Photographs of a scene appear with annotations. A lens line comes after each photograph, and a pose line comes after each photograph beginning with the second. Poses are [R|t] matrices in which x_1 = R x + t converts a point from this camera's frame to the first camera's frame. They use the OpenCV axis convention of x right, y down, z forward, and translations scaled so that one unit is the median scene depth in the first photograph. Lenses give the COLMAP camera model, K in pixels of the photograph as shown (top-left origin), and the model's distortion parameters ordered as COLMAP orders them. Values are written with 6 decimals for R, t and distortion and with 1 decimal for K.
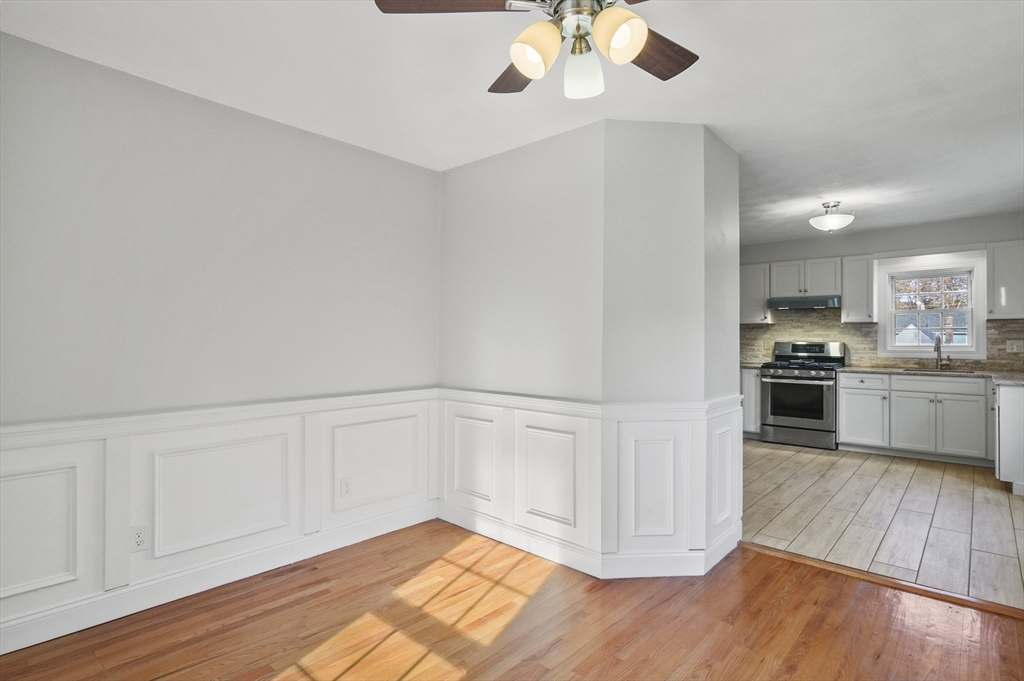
lens RADIAL K [[520.1, 0, 501.7], [0, 520.1, 332.2], [0, 0, 1]] dist [-0.022829, 0.005056]
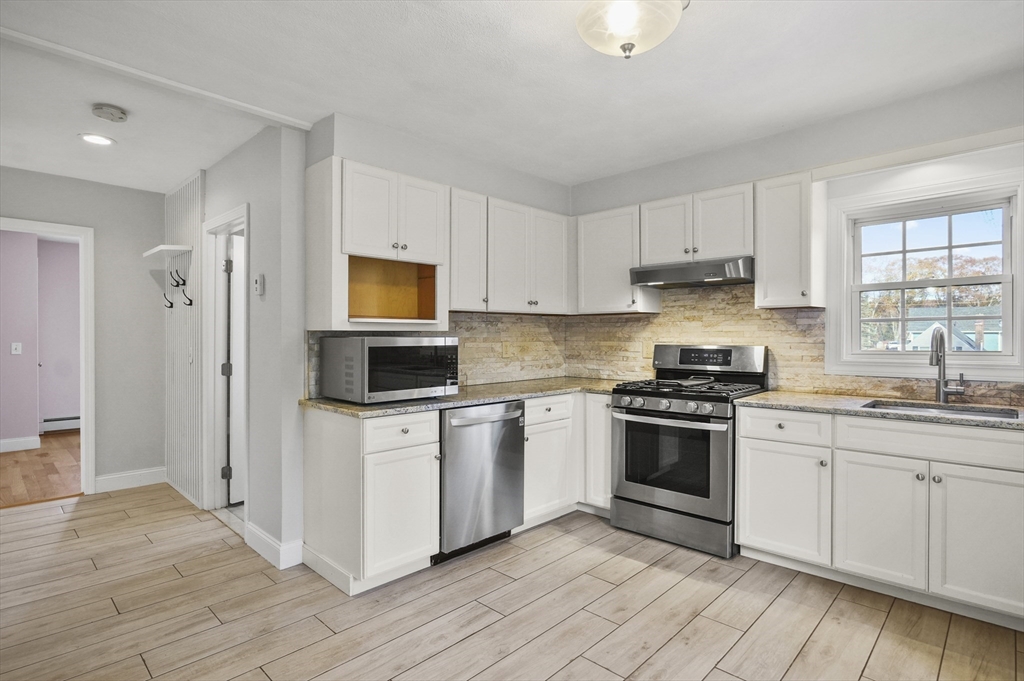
lens RADIAL K [[520.1, 0, 509.0], [0, 520.1, 339.7], [0, 0, 1]] dist [-0.022829, 0.005056]
pose [[0.999637, -0.003675, -0.026693, 0.443322], [0.004024, 0.999907, 0.013015, 0.005759], [0.026643, -0.013117, 0.999559, 0.490129]]
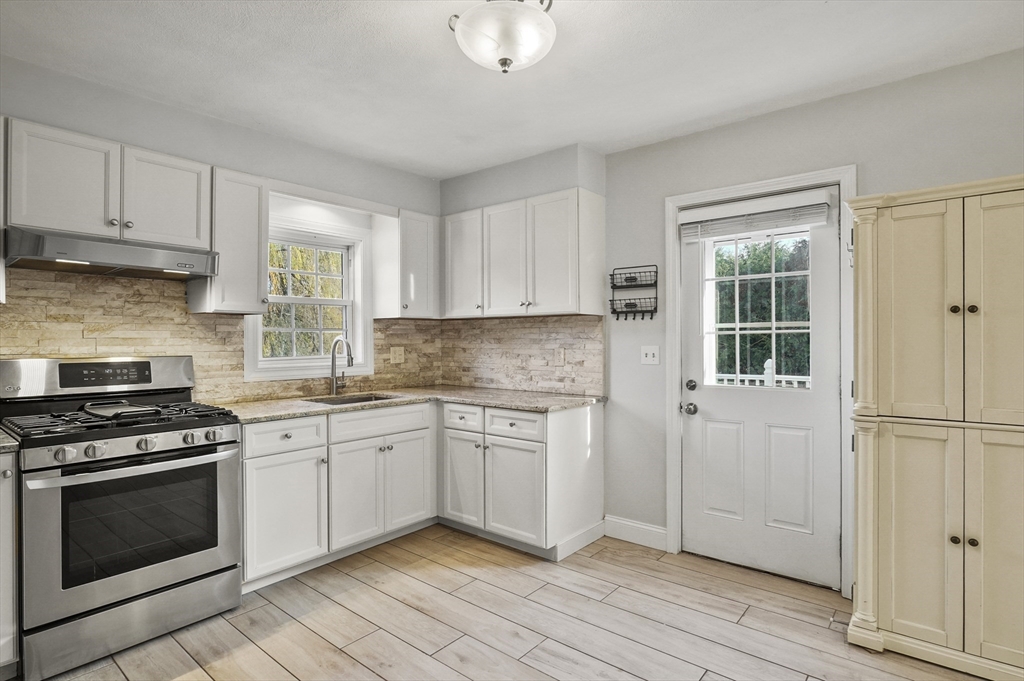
lens RADIAL K [[520.1, 0, 509.7], [0, 520.1, 342.4], [0, 0, 1]] dist [-0.022829, 0.005056]
pose [[-0.060212, -0.005265, 0.998172, 0.204200], [-0.006709, 0.999966, 0.004870, 0.004257], [-0.998163, -0.006404, -0.060246, 0.798633]]
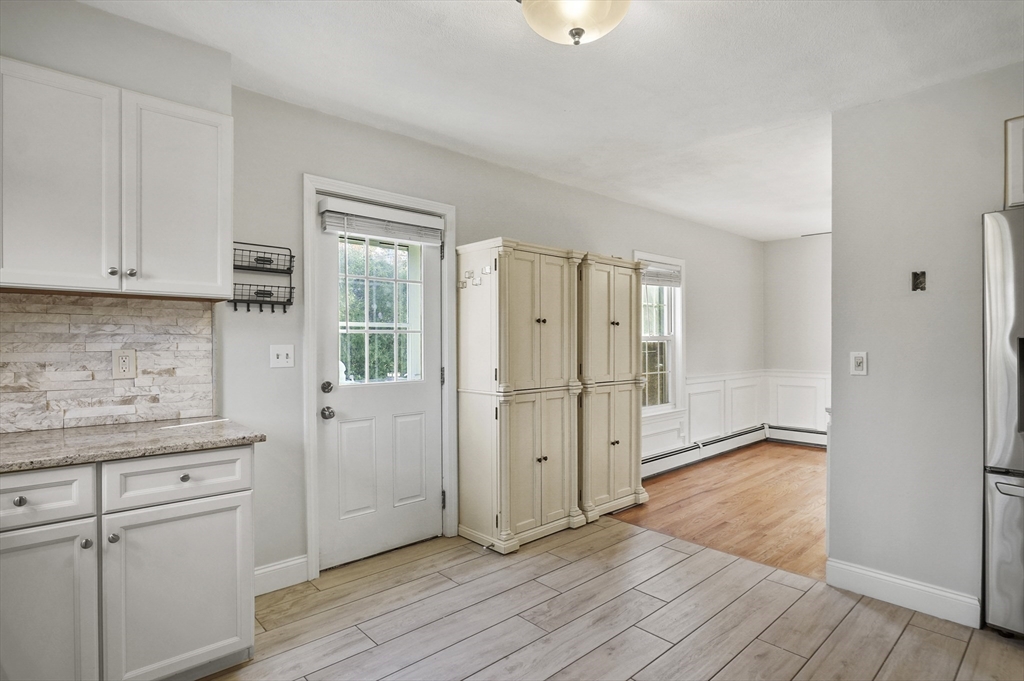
lens RADIAL K [[520.1, 0, 513.2], [0, 520.1, 347.1], [0, 0, 1]] dist [-0.022829, 0.005056]
pose [[-0.996762, -0.002745, 0.080360, 0.509175], [-0.002837, 0.999995, -0.001036, 0.011479], [-0.080357, -0.001261, -0.996765, 1.055227]]
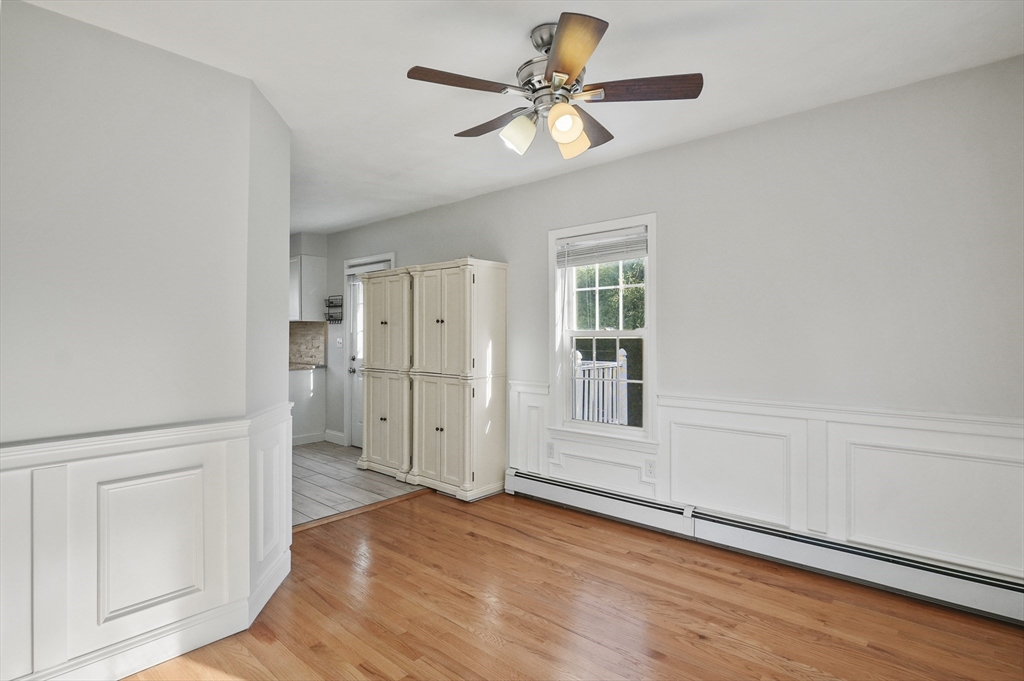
lens RADIAL K [[520.1, 0, 521.8], [0, 520.1, 342.8], [0, 0, 1]] dist [-0.022829, 0.005056]
pose [[-0.037735, -0.012830, 0.999205, -0.313893], [-0.019854, 0.999730, 0.012087, -0.000747], [-0.999091, -0.019382, -0.037980, 0.286846]]
